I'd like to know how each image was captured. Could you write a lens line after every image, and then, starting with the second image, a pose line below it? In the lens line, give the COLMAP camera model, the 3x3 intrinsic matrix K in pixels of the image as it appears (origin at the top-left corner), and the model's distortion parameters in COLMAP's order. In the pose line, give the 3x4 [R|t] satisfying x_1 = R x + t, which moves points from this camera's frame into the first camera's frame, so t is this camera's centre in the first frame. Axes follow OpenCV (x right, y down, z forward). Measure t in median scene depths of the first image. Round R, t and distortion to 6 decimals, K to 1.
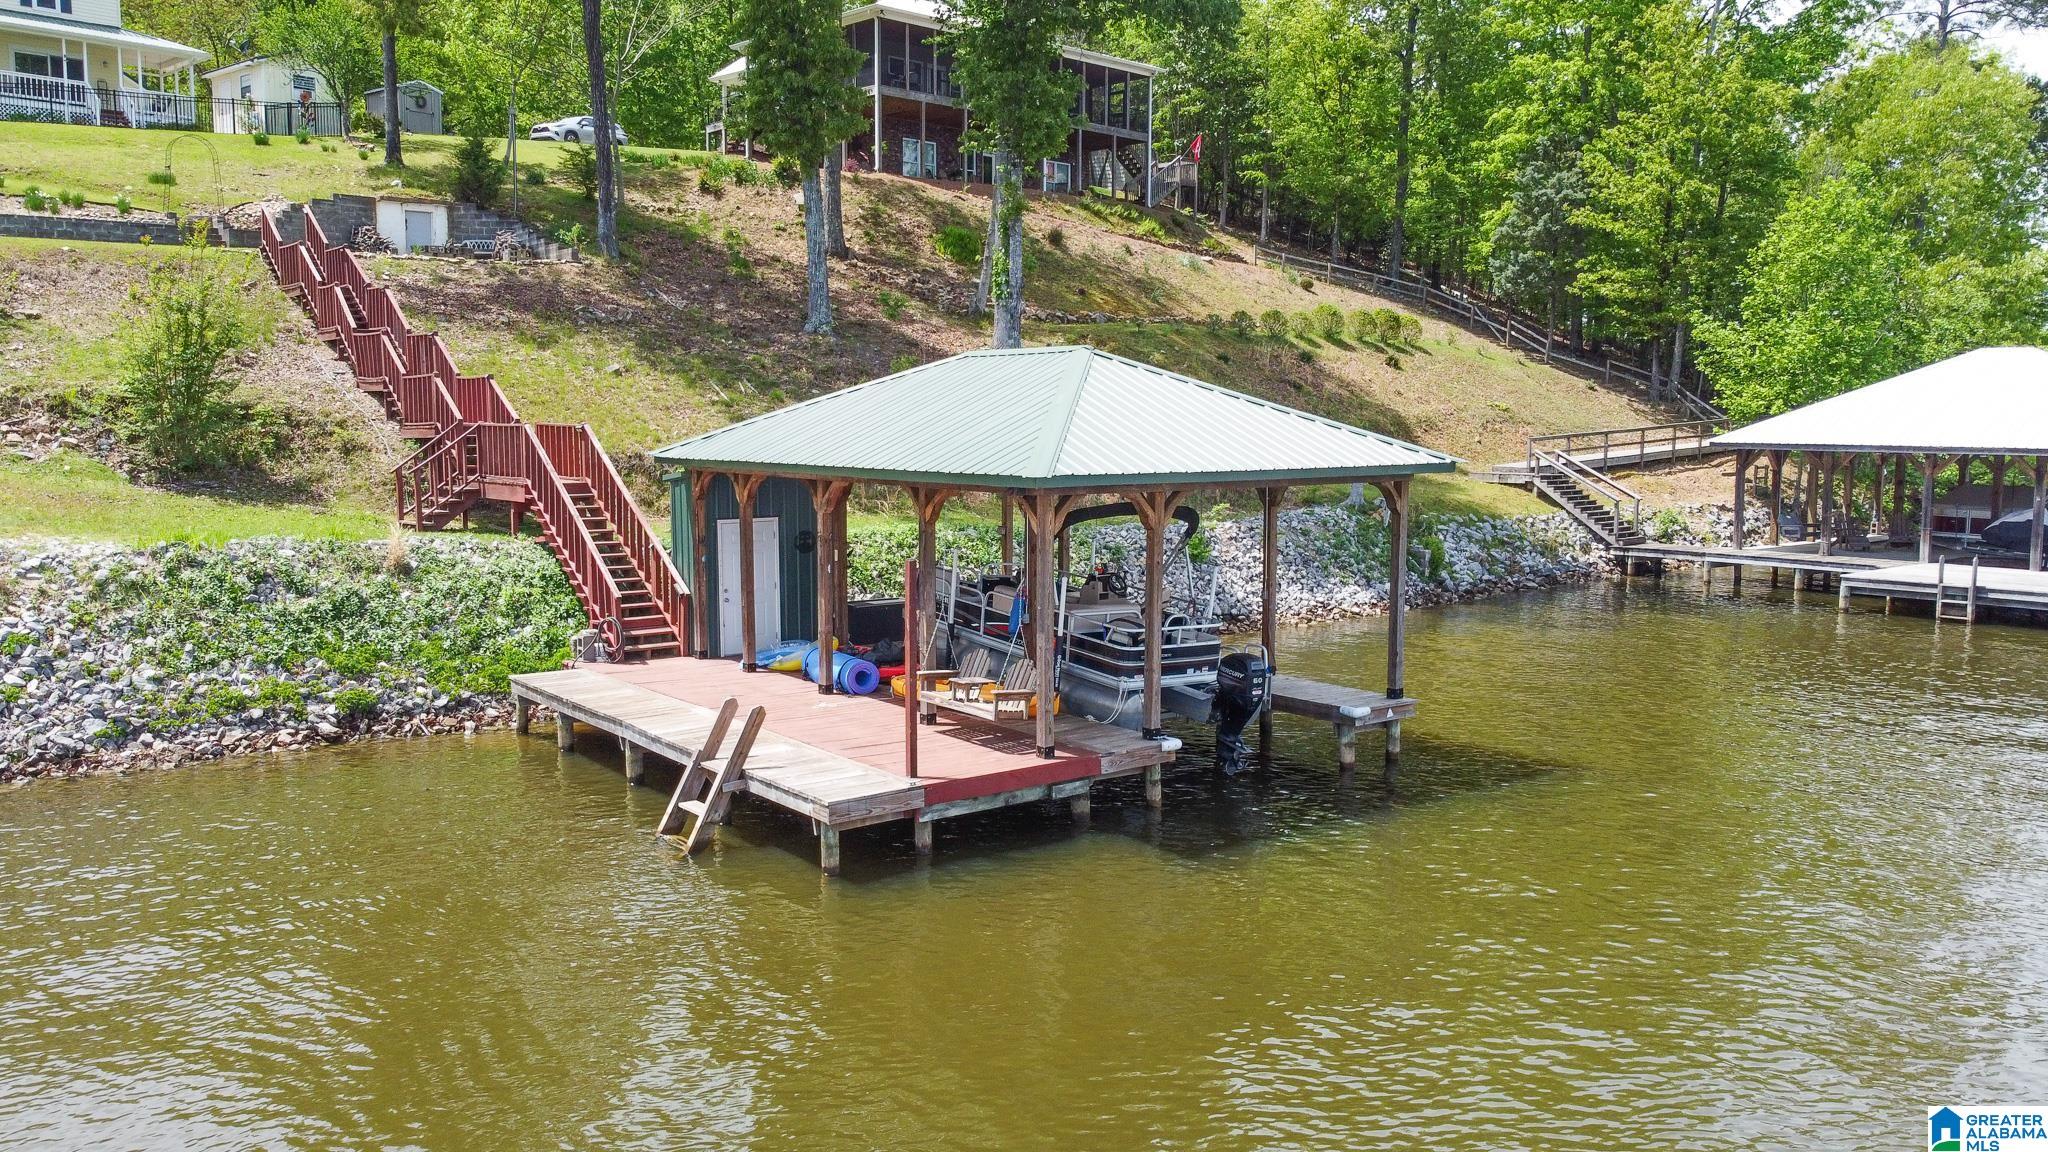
lens RADIAL K [[1579.9, 0, 1024.0], [0, 1579.9, 576.0], [0, 0, 1]] dist [-0.006745, -0.000491]
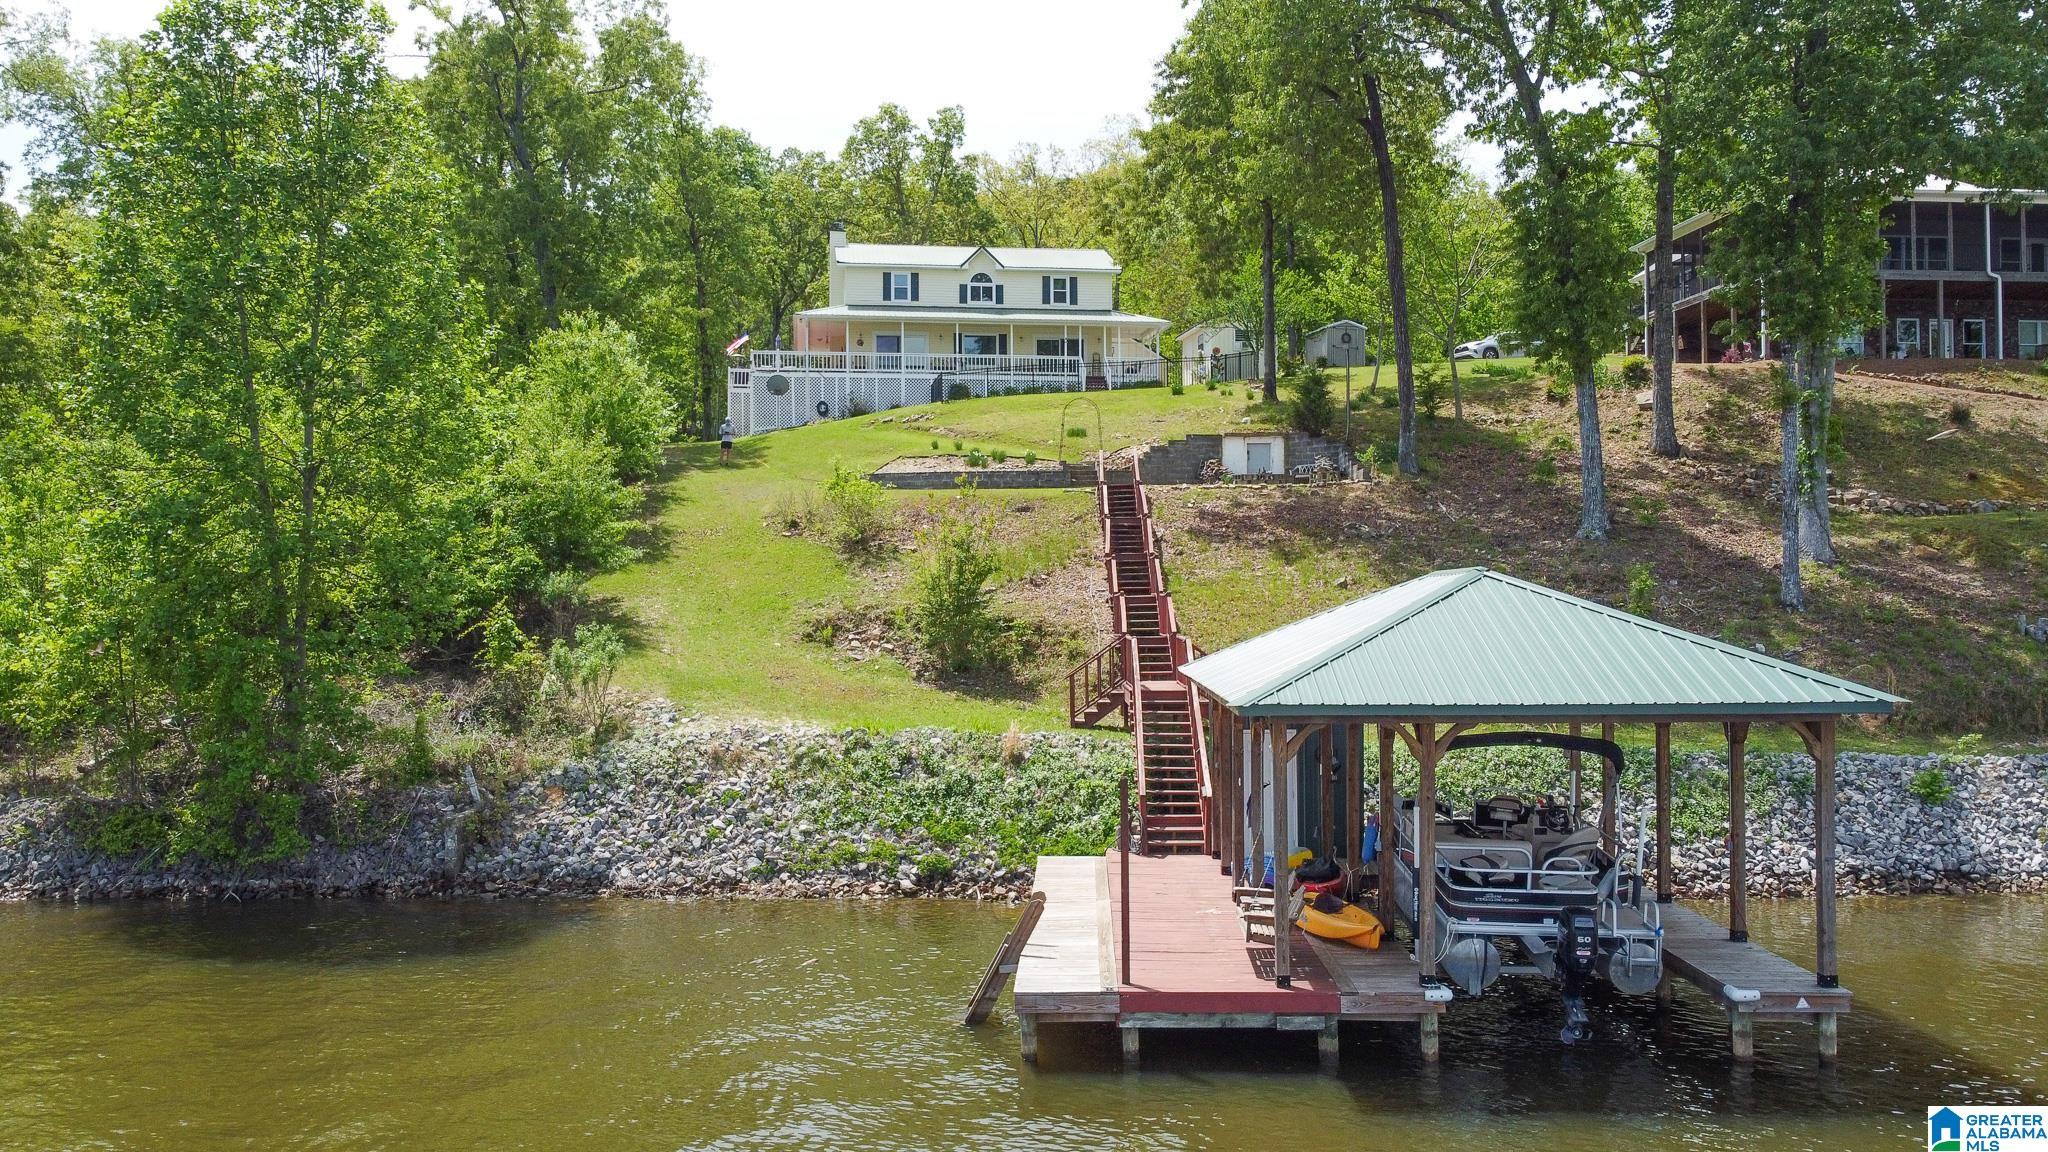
lens RADIAL K [[1556.3, 0, 1024.0], [0, 1556.3, 576.0], [0, 0, 1]] dist [-0.005160, -0.001855]
pose [[0.772281, -0.017971, -0.635027, 0.339610], [-0.059690, 0.993125, -0.100697, -0.022178], [0.632470, 0.115671, 0.765899, 0.075977]]
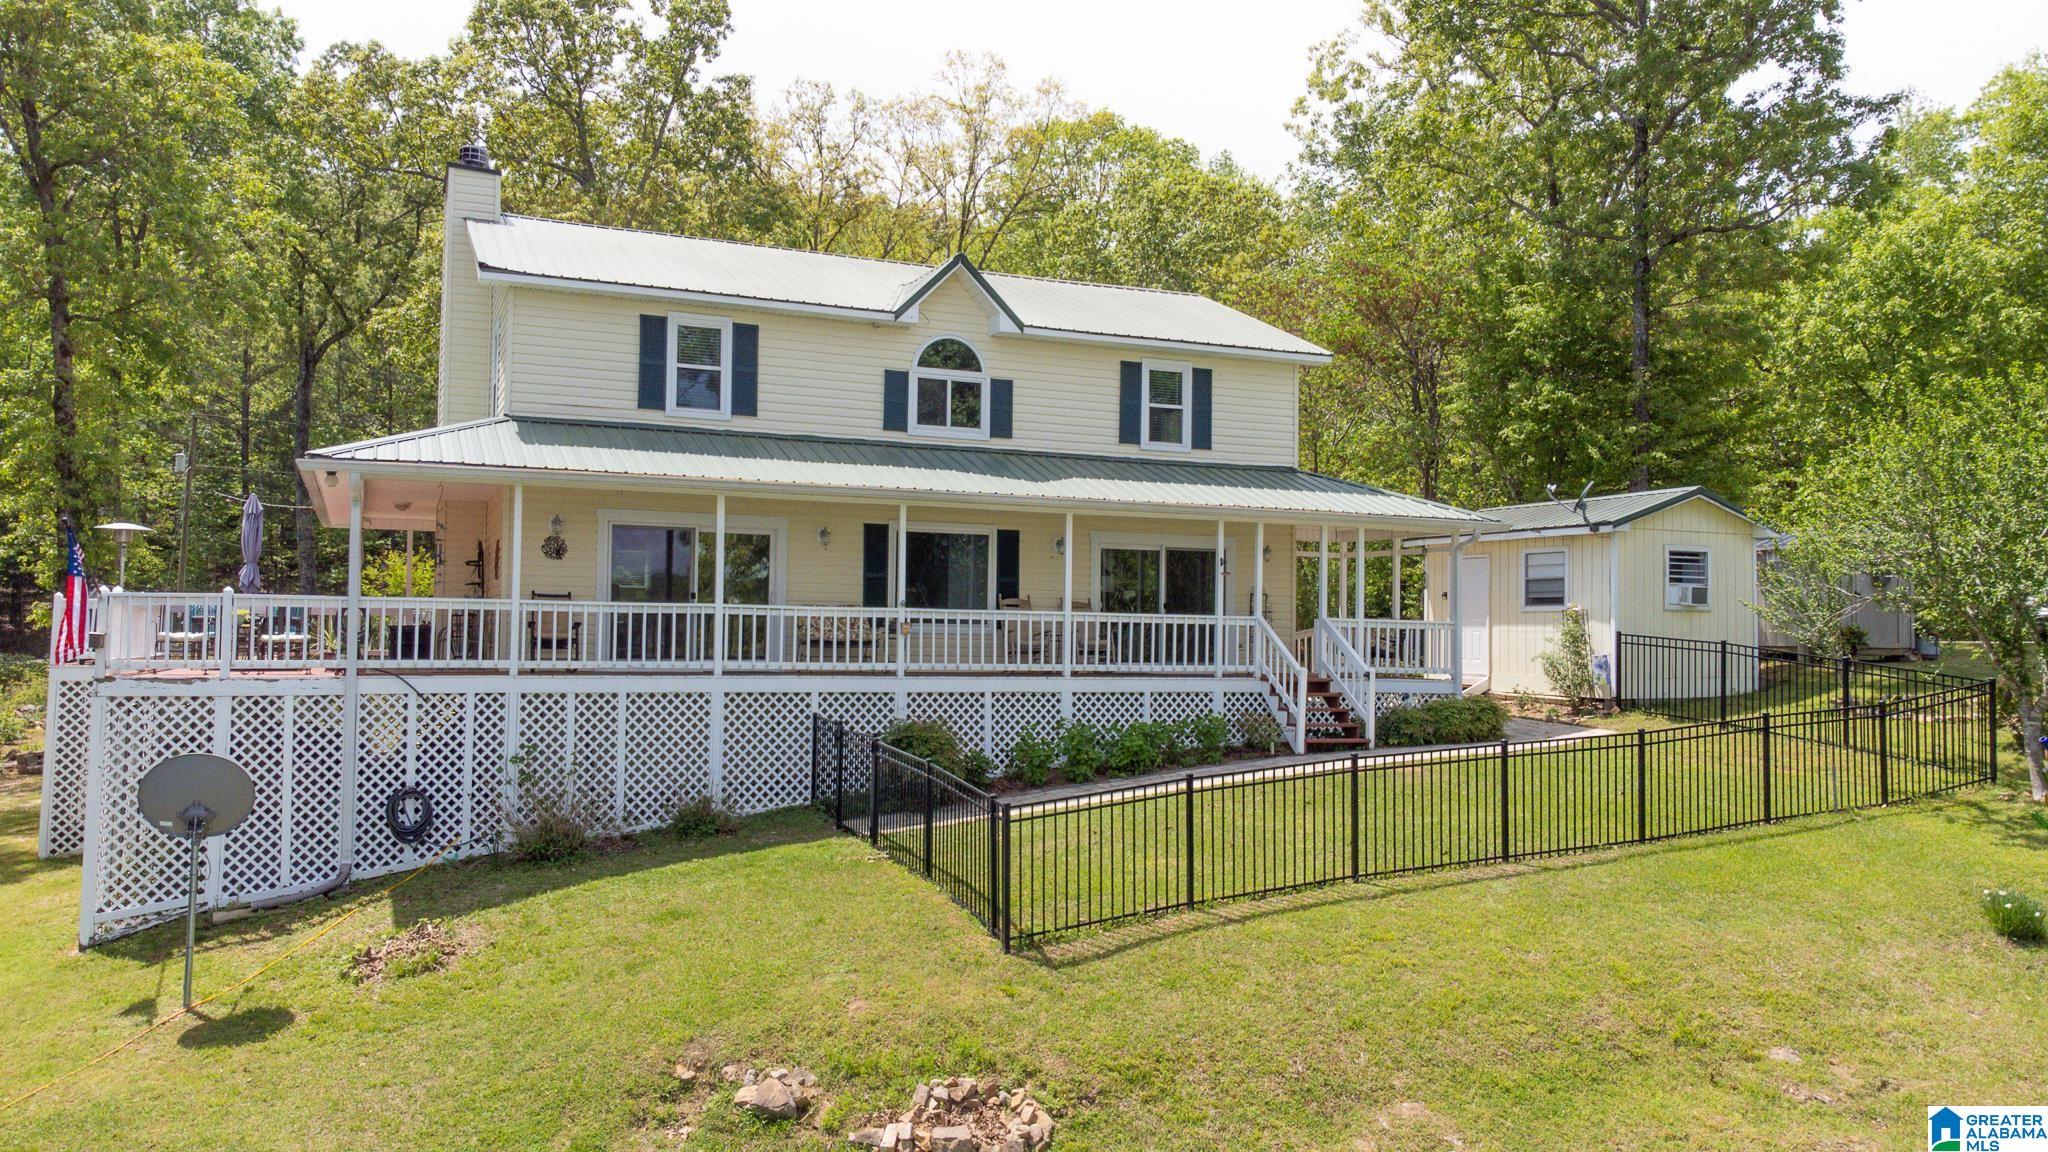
lens RADIAL K [[1518.0, 0, 1024.0], [0, 1518.0, 576.0], [0, 0, 1]] dist [0.042174, 0.006069]
pose [[0.912366, -0.006131, -0.409330, -1.040612], [-0.054916, 0.989018, -0.137217, -0.567373], [0.405676, 0.147671, 0.902009, 1.306830]]
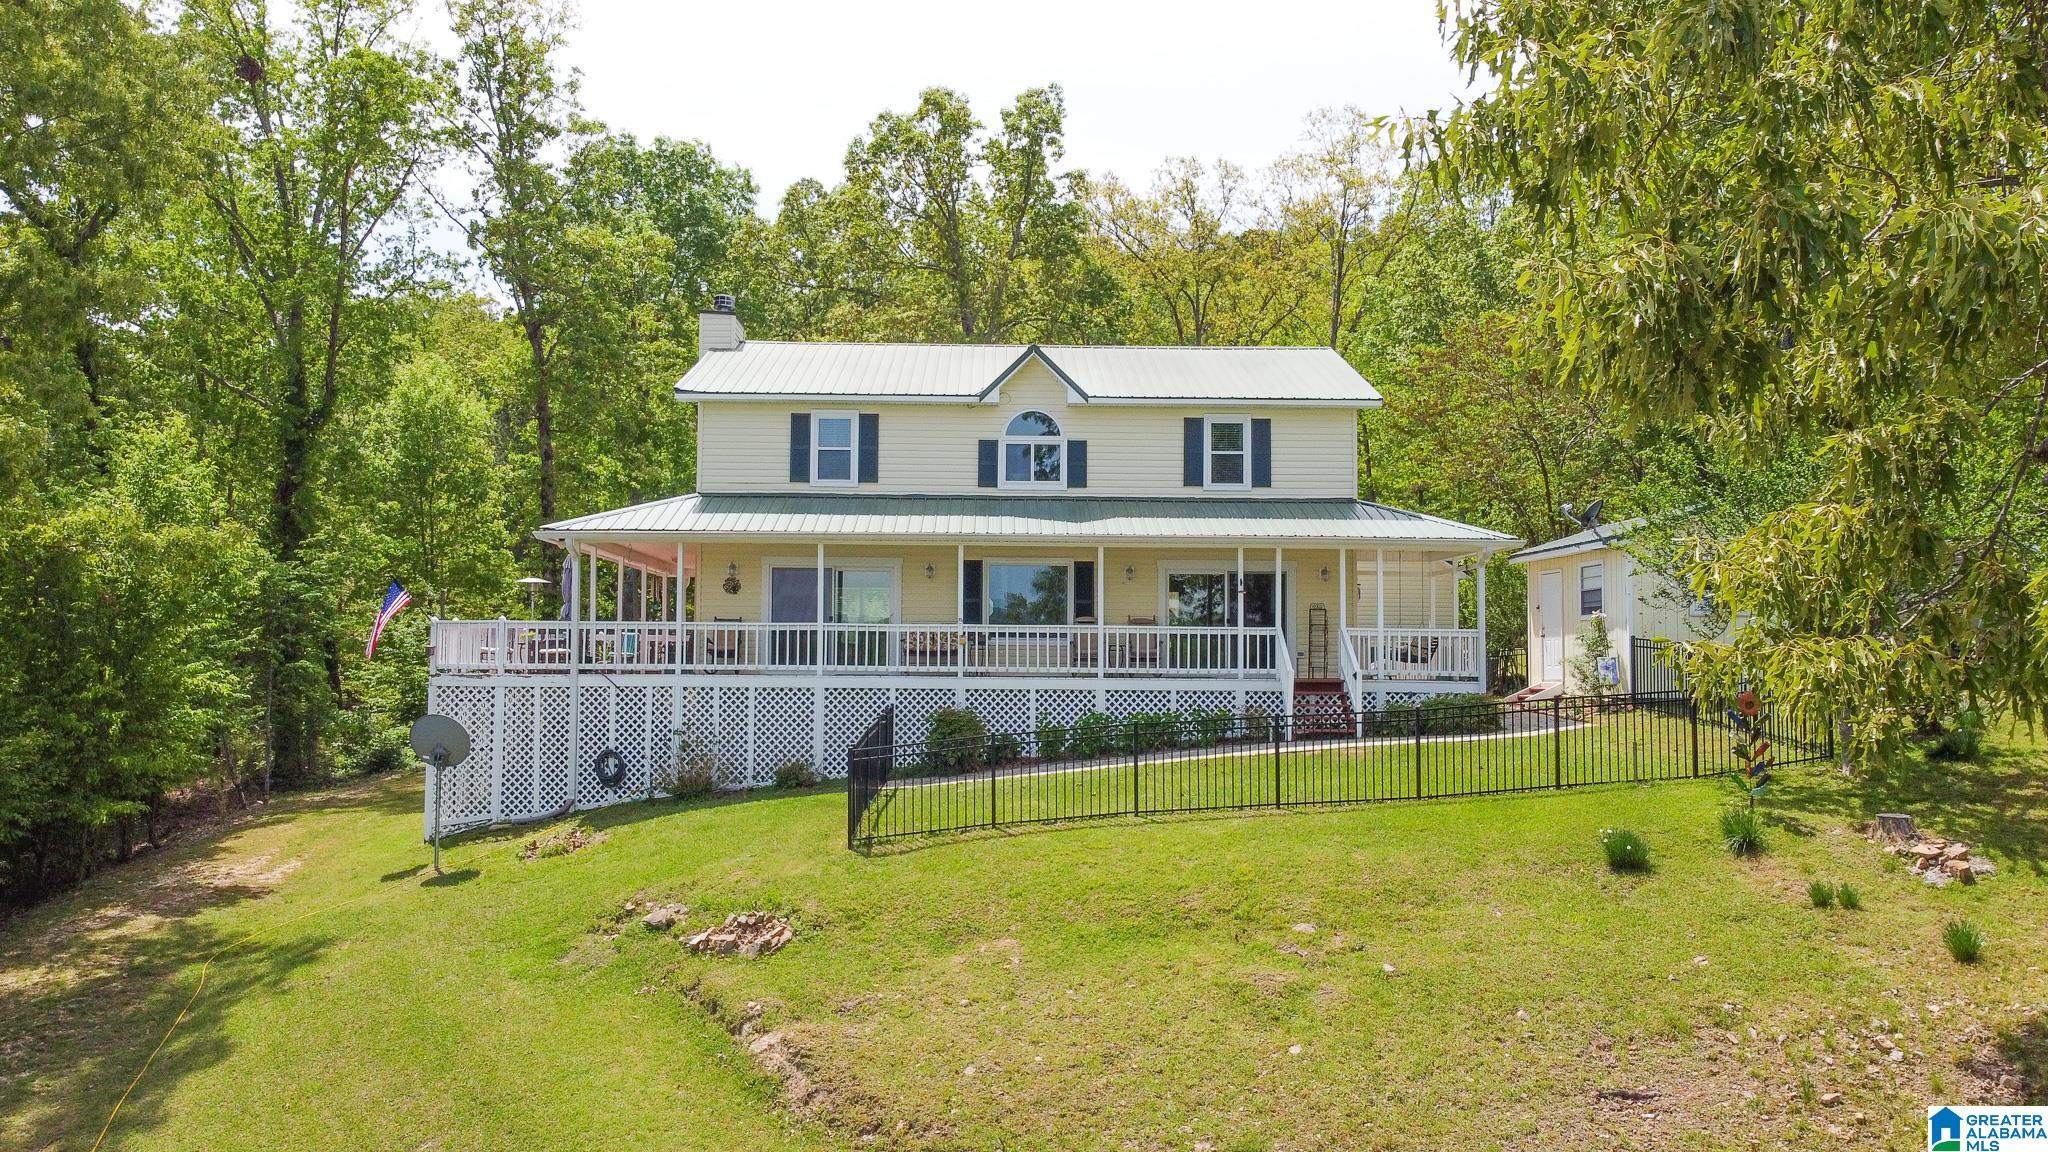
lens RADIAL K [[1565.6, 0, 1024.0], [0, 1565.6, 576.0], [0, 0, 1]] dist [-0.009669, 0.001783]
pose [[0.695428, -0.041653, -0.717387, -0.640894], [-0.081235, 0.987362, -0.136076, -0.547756], [0.713989, 0.152908, 0.683256, 1.296972]]
